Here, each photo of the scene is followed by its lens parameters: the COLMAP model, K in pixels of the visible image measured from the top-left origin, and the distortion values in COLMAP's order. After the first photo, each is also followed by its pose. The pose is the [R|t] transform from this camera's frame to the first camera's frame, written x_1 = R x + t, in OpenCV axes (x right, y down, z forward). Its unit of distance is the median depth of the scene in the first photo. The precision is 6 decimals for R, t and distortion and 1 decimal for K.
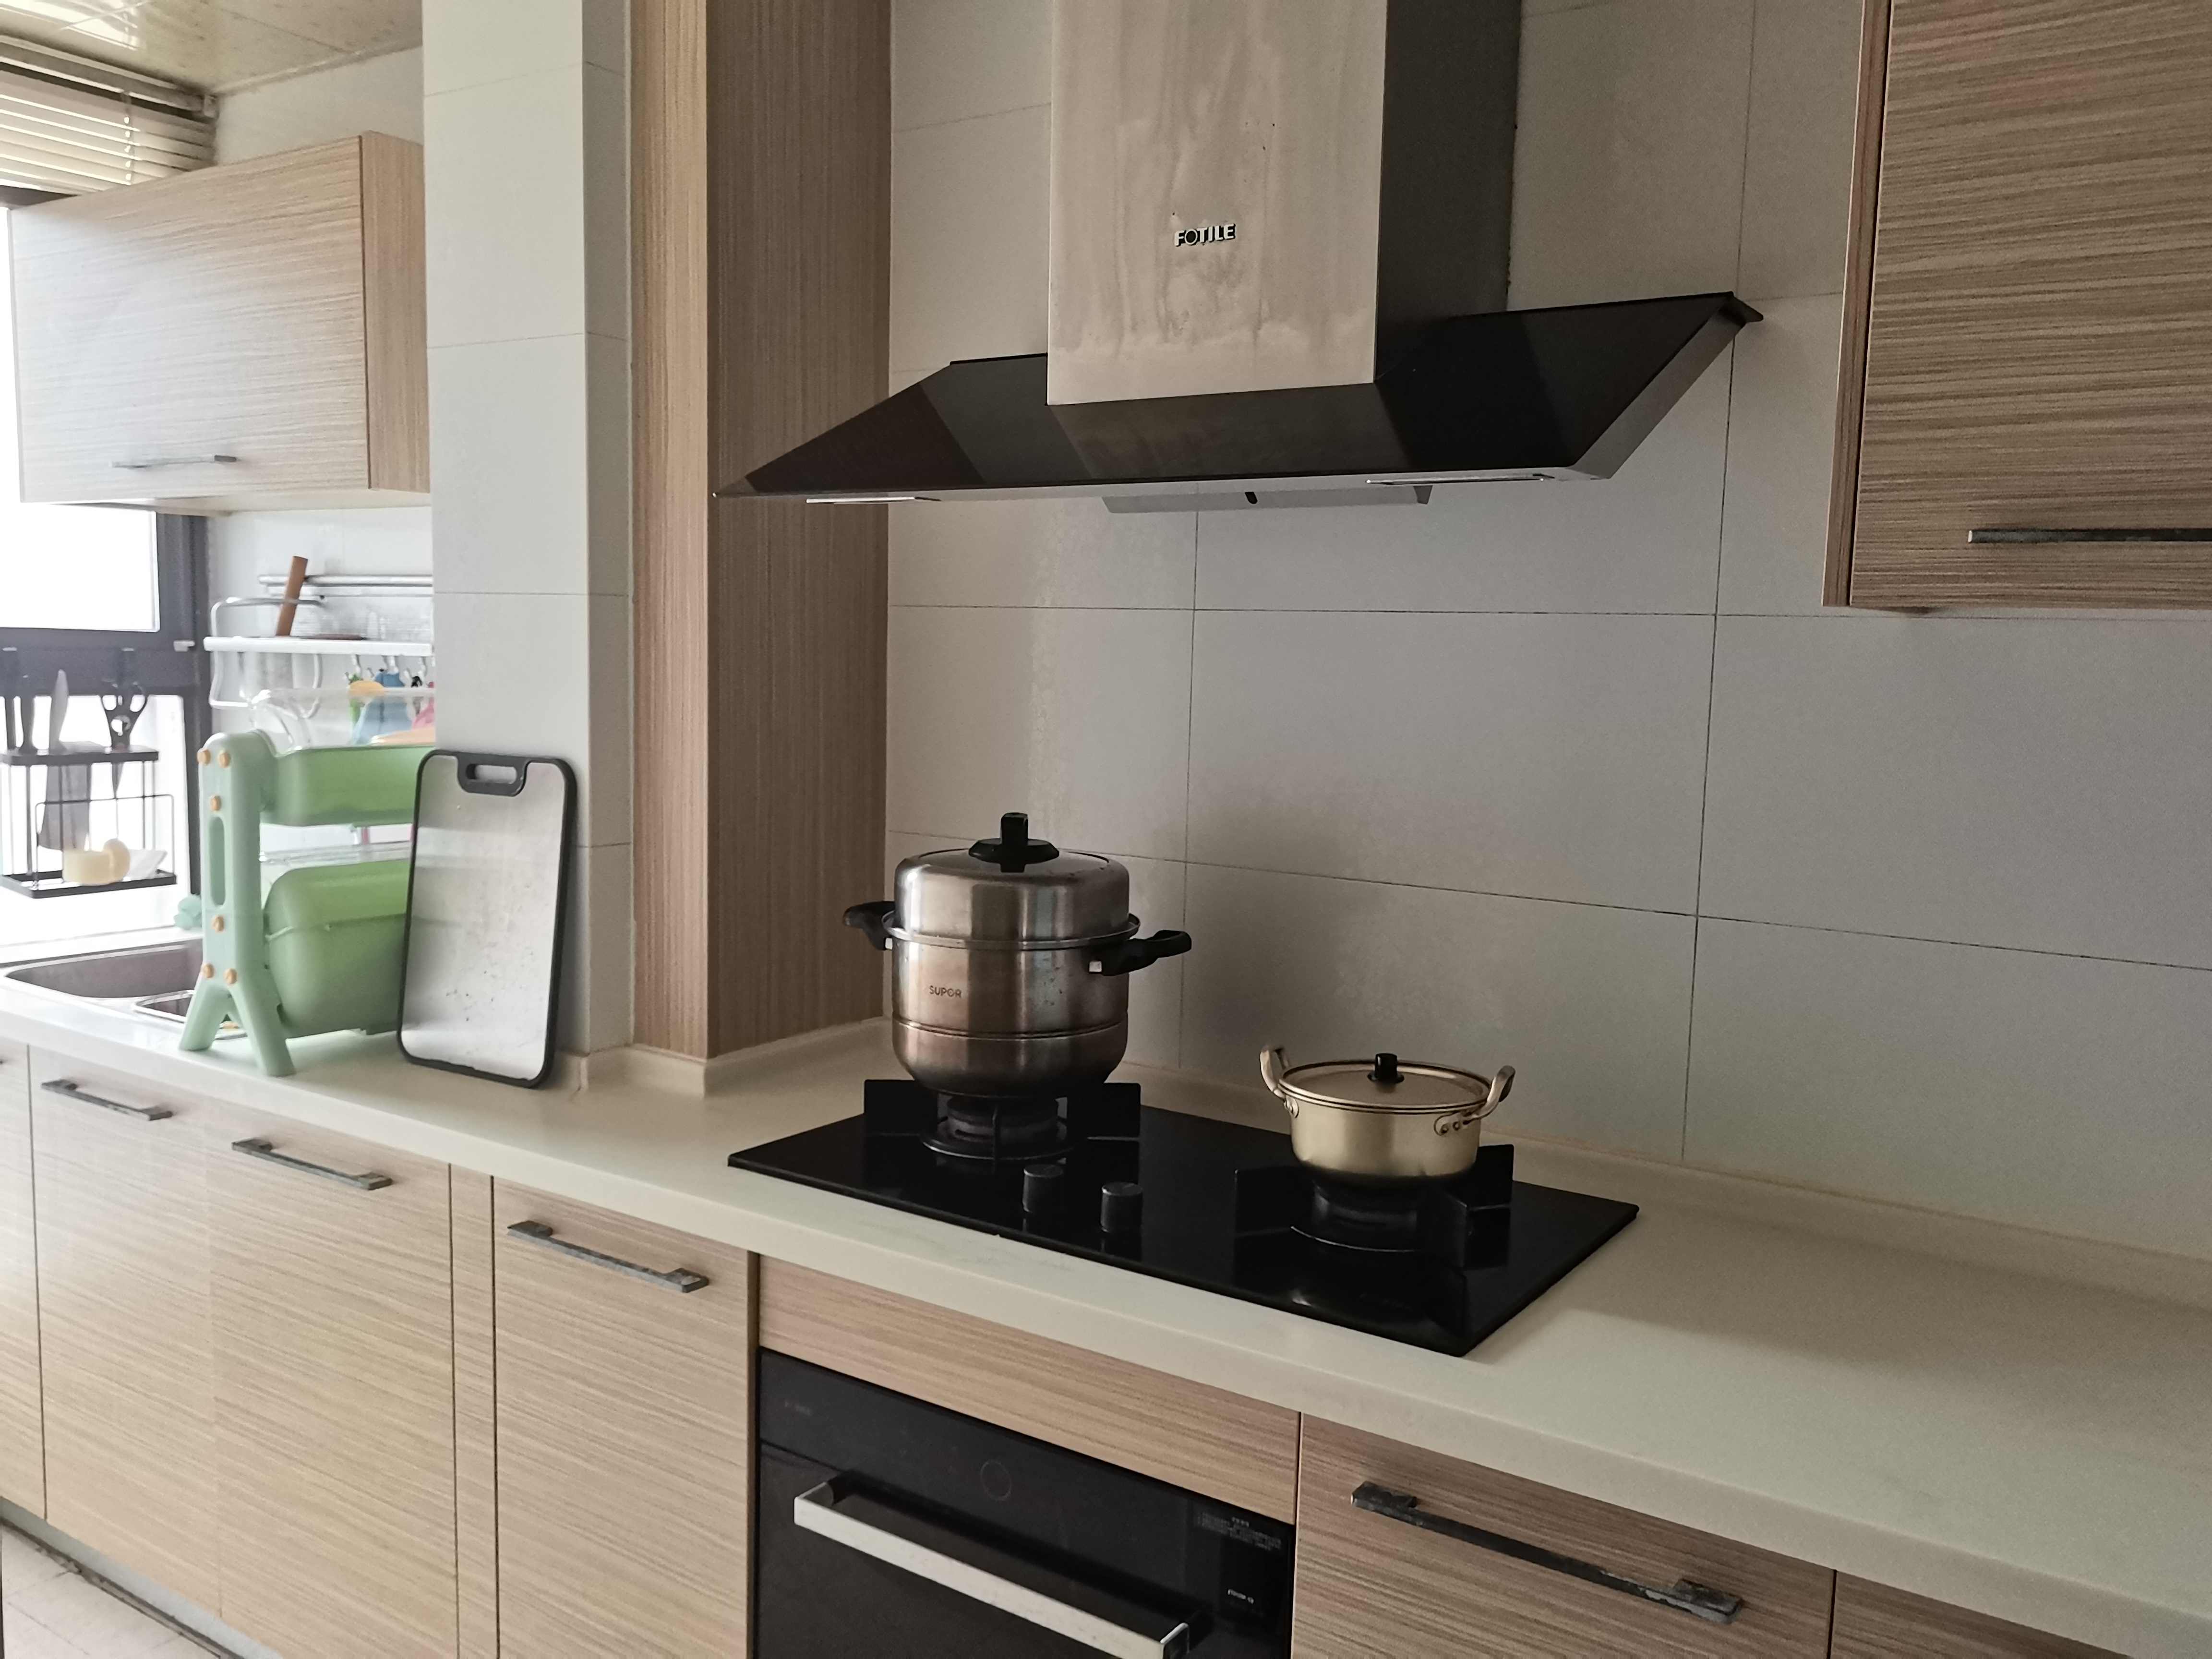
lens RADIAL K [[1733.6, 0, 1100.1], [0, 1733.6, 831.6], [0, 0, 1]] dist [-0.011663, -0.001282]
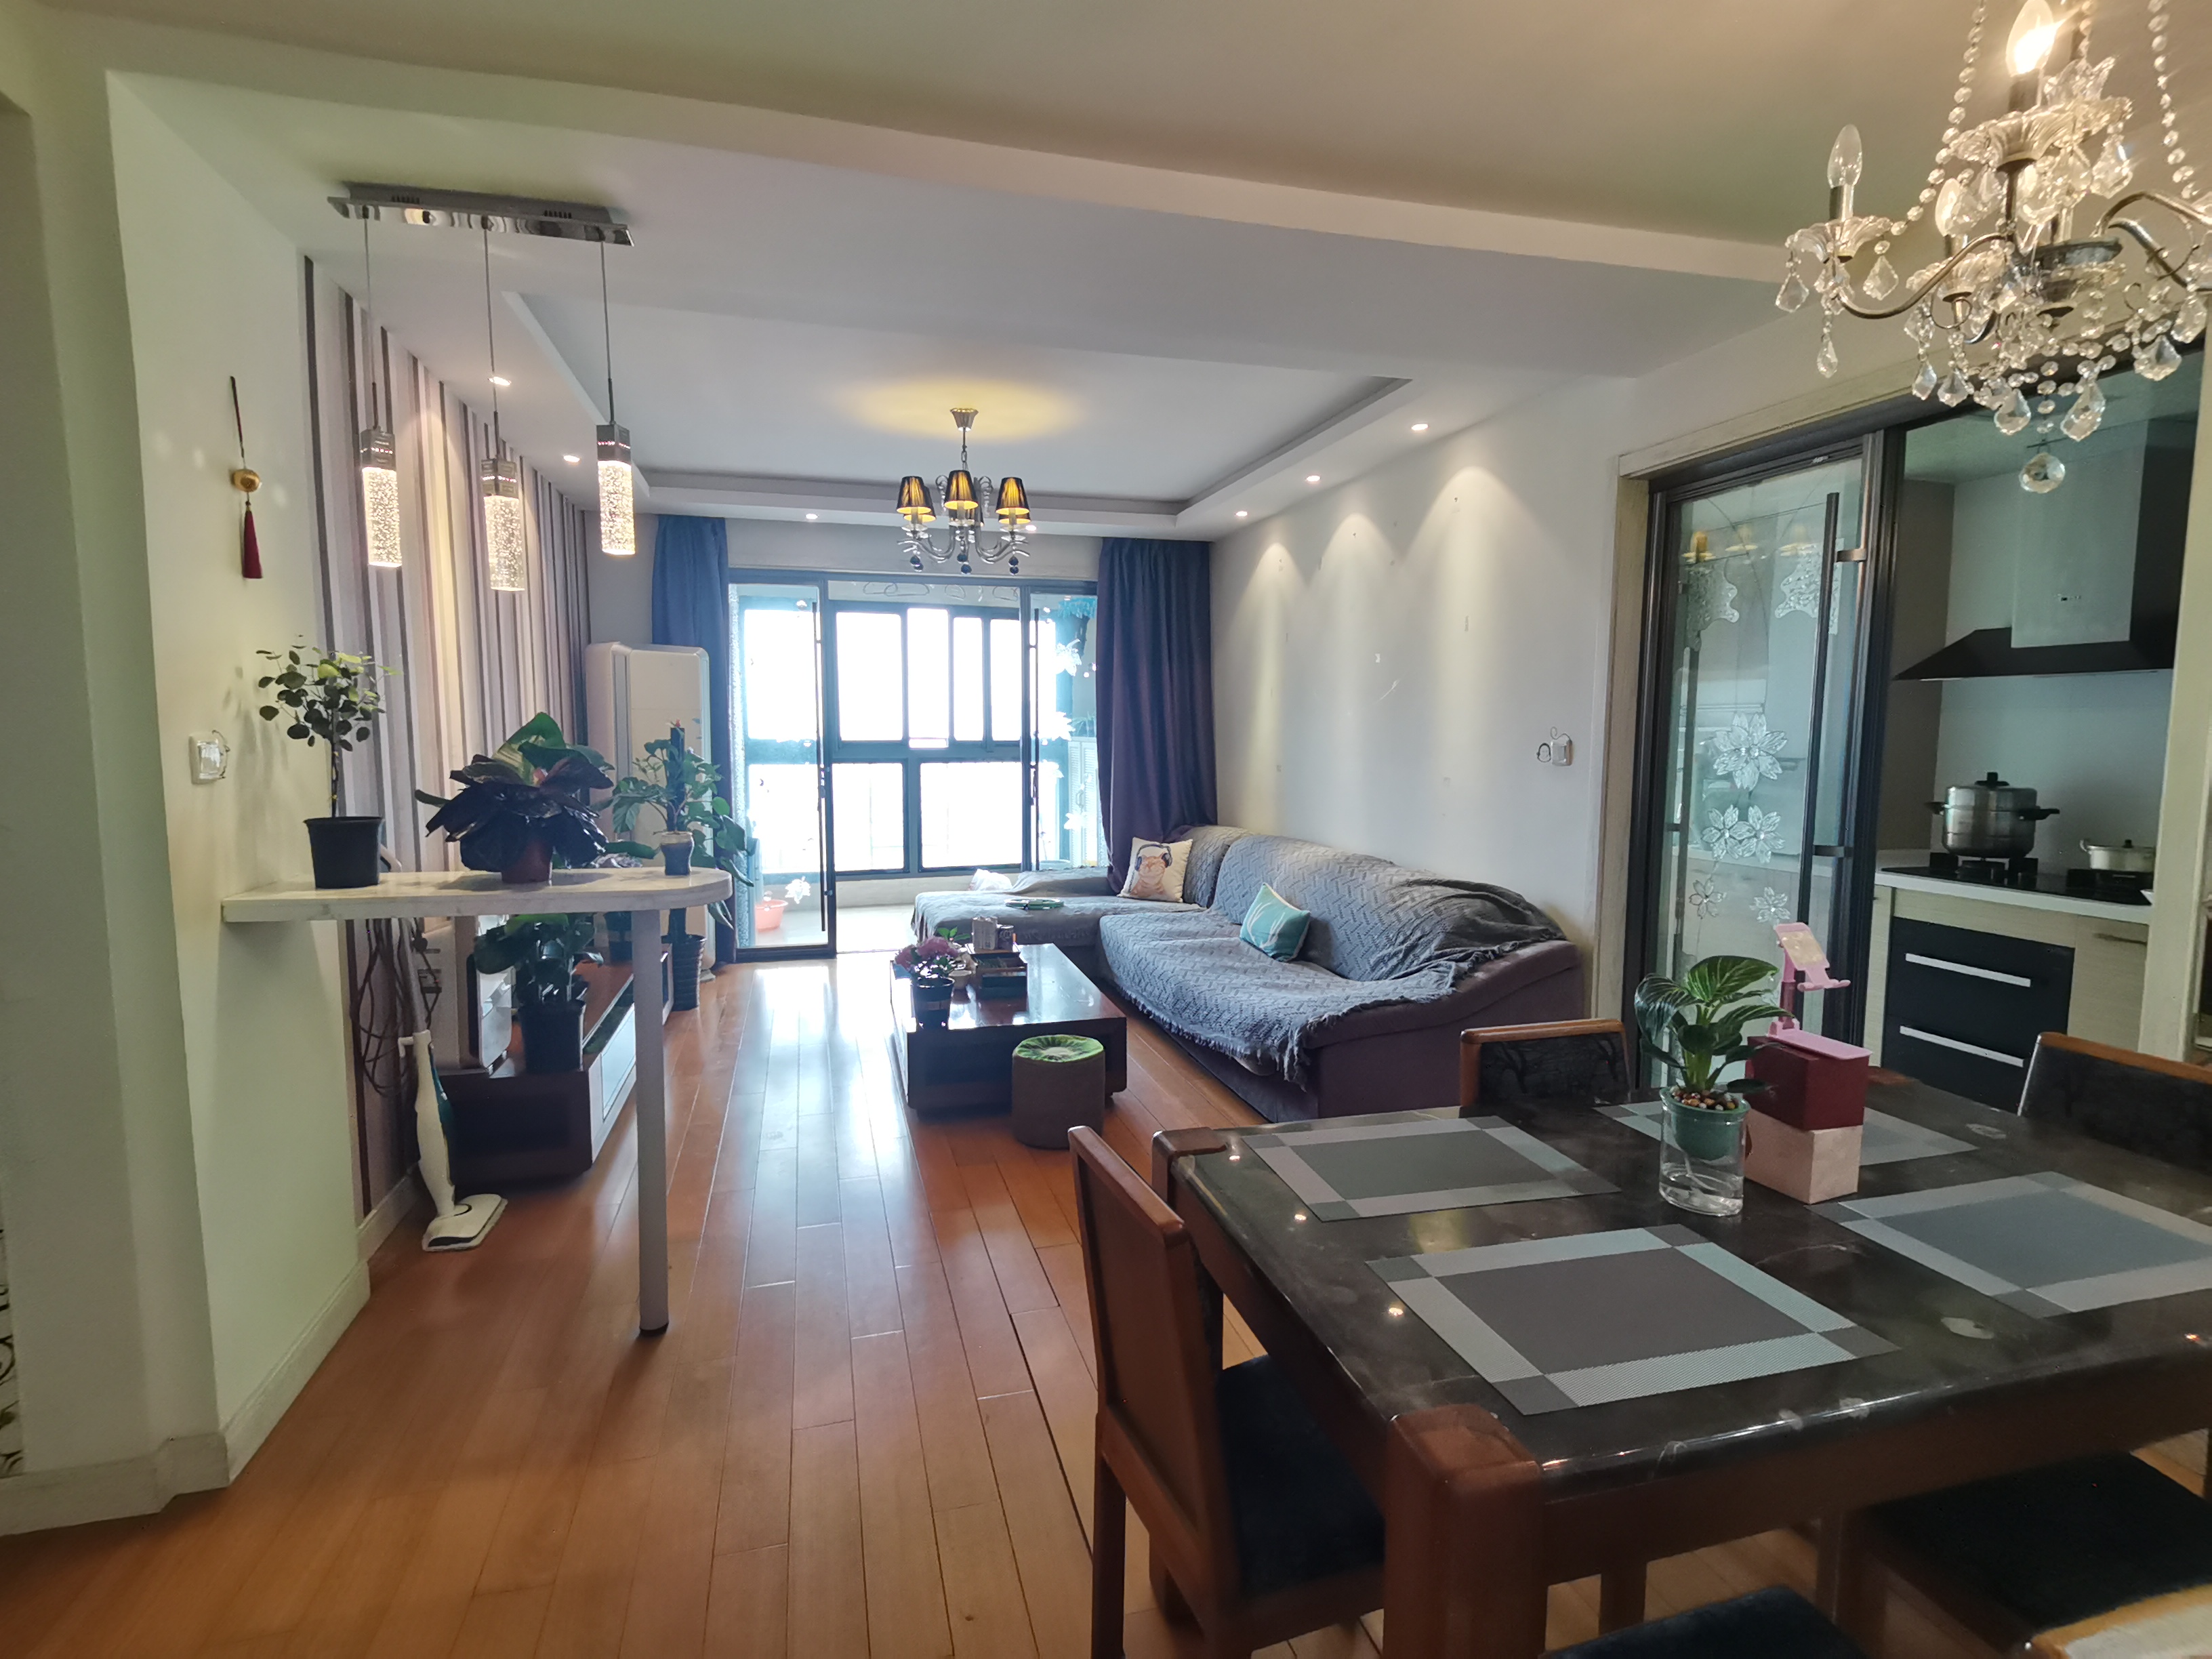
lens RADIAL K [[1089.4, 0, 1104.9], [0, 1089.4, 818.6], [0, 0, 1]] dist [0.005159, -0.000436]
pose [[0.722732, 0.029461, -0.690500, 0.178571], [-0.041167, 0.999152, -0.000458, 0.157213], [0.689901, 0.028757, 0.723332, -1.747428]]
